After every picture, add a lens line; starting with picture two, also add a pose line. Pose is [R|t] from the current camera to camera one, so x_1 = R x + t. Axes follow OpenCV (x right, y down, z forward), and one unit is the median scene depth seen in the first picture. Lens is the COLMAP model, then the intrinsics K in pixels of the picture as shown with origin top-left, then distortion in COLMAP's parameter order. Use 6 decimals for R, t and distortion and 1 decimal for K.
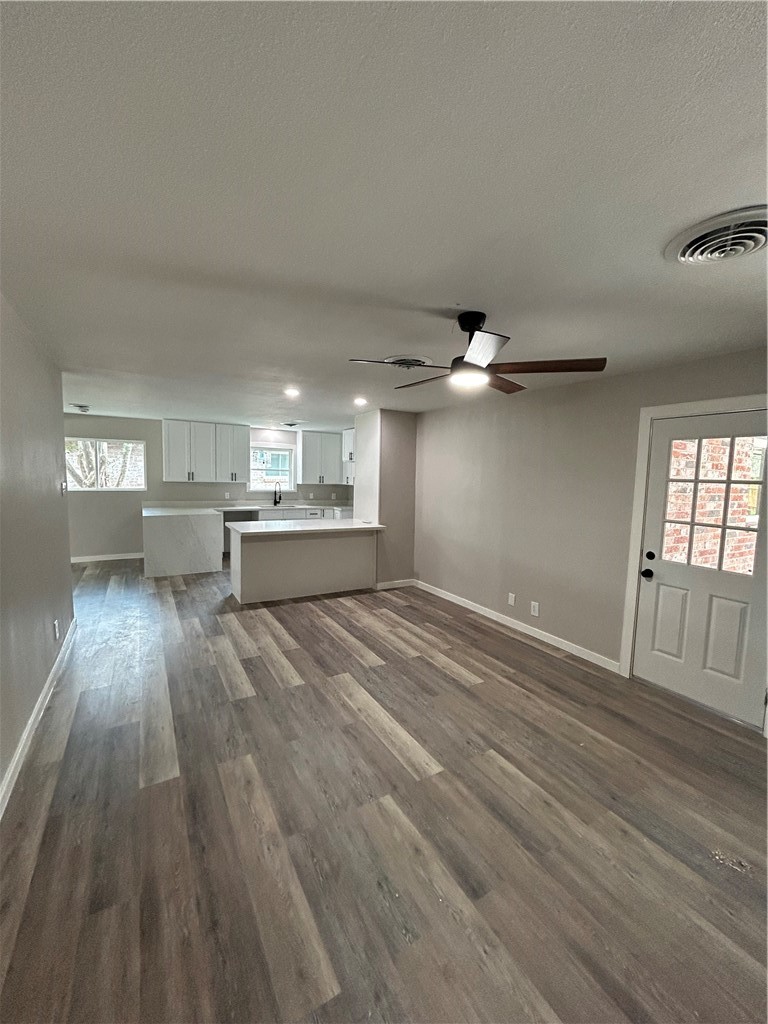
lens RADIAL K [[410.7, 0, 383.3], [0, 410.7, 513.3], [0, 0, 1]] dist [0.002279, -0.000593]
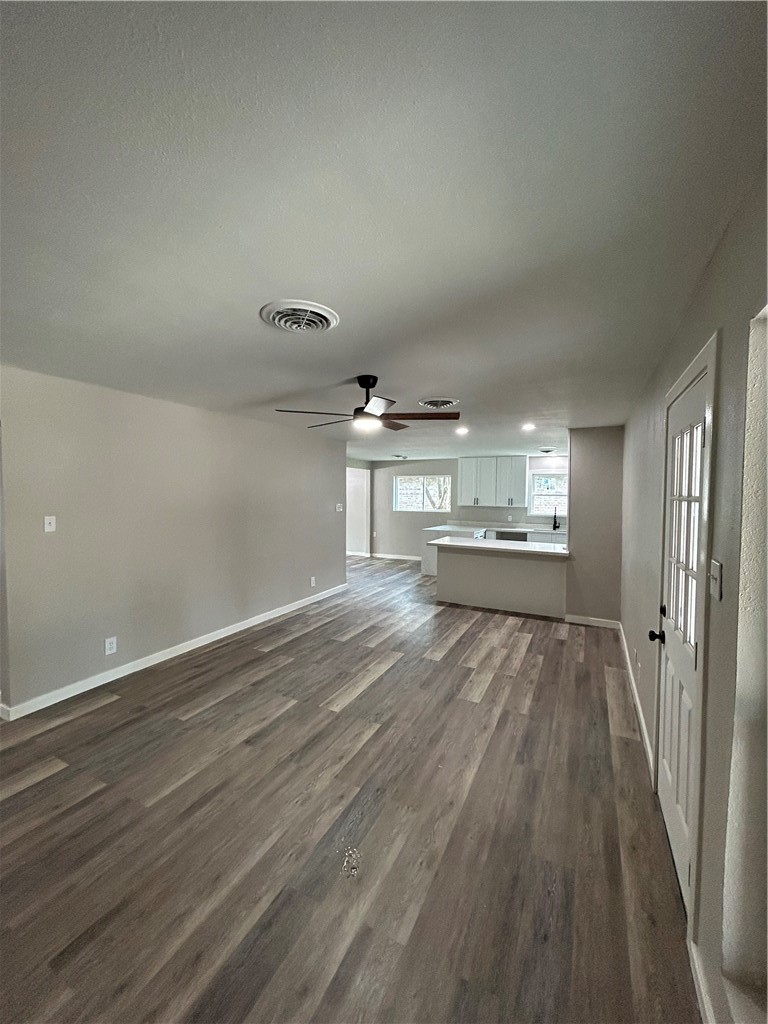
lens RADIAL K [[410.7, 0, 386.3], [0, 410.7, 509.9], [0, 0, 1]] dist [0.002279, -0.000593]
pose [[0.548420, 0.013855, -0.836088, 0.553740], [-0.077074, 0.996444, -0.034044, -0.002319], [0.832643, 0.083111, 0.547538, 0.137138]]
